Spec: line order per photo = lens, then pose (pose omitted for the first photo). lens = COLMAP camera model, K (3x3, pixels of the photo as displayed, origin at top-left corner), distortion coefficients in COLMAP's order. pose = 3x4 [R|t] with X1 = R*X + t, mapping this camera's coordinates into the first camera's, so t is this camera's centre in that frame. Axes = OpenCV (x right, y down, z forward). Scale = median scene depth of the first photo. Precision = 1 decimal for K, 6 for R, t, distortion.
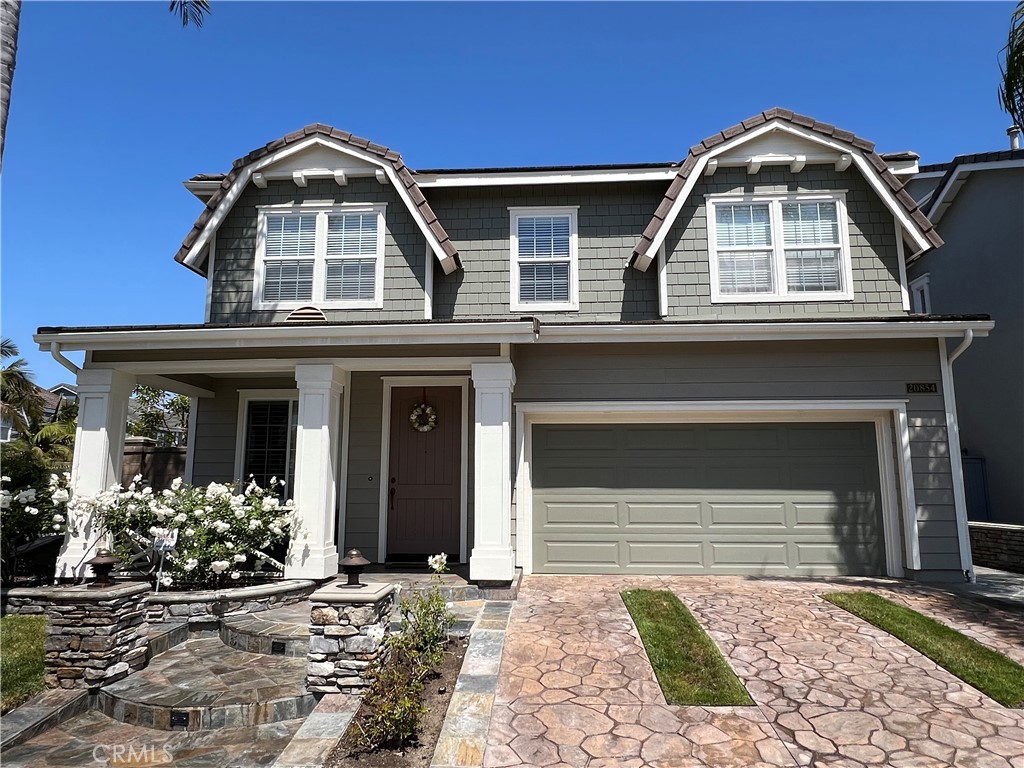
lens RADIAL K [[644.2, 0, 513.1], [0, 644.2, 385.4], [0, 0, 1]] dist [-0.002622, 0.000337]
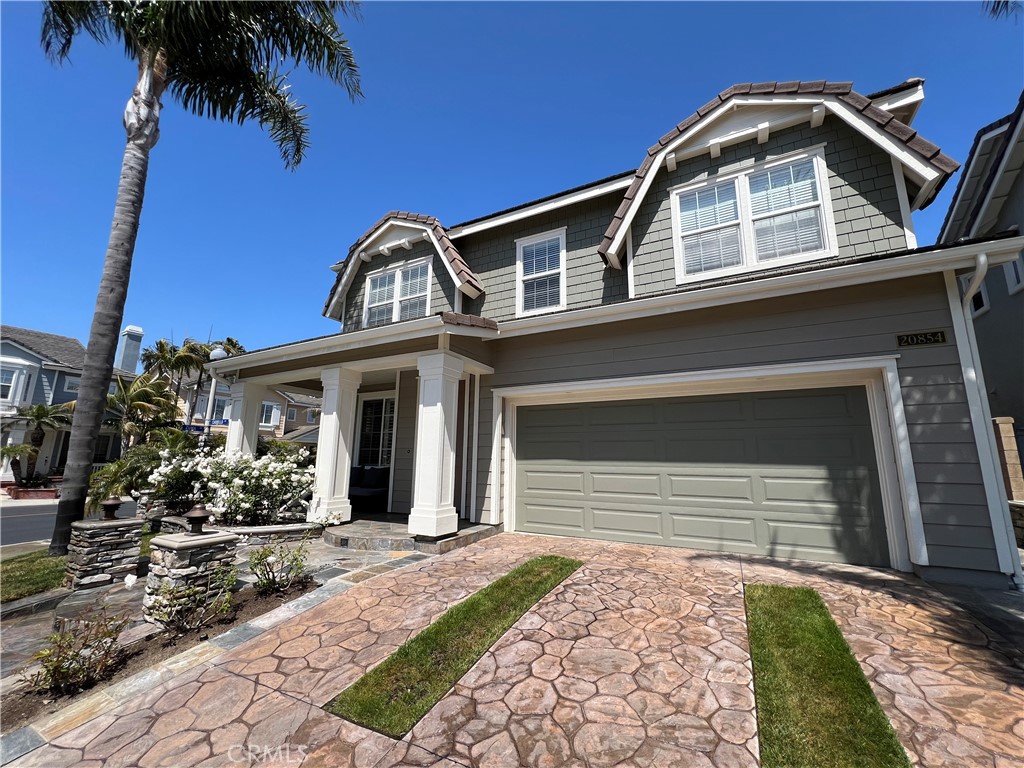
lens RADIAL K [[411.2, 0, 513.3], [0, 411.2, 383.4], [0, 0, 1]] dist [-0.002282, 0.000787]
pose [[0.908801, -0.068664, -0.411540, 0.331246], [0.054889, 0.997468, -0.045213, 0.048997], [0.413603, 0.018500, 0.910269, 0.275505]]
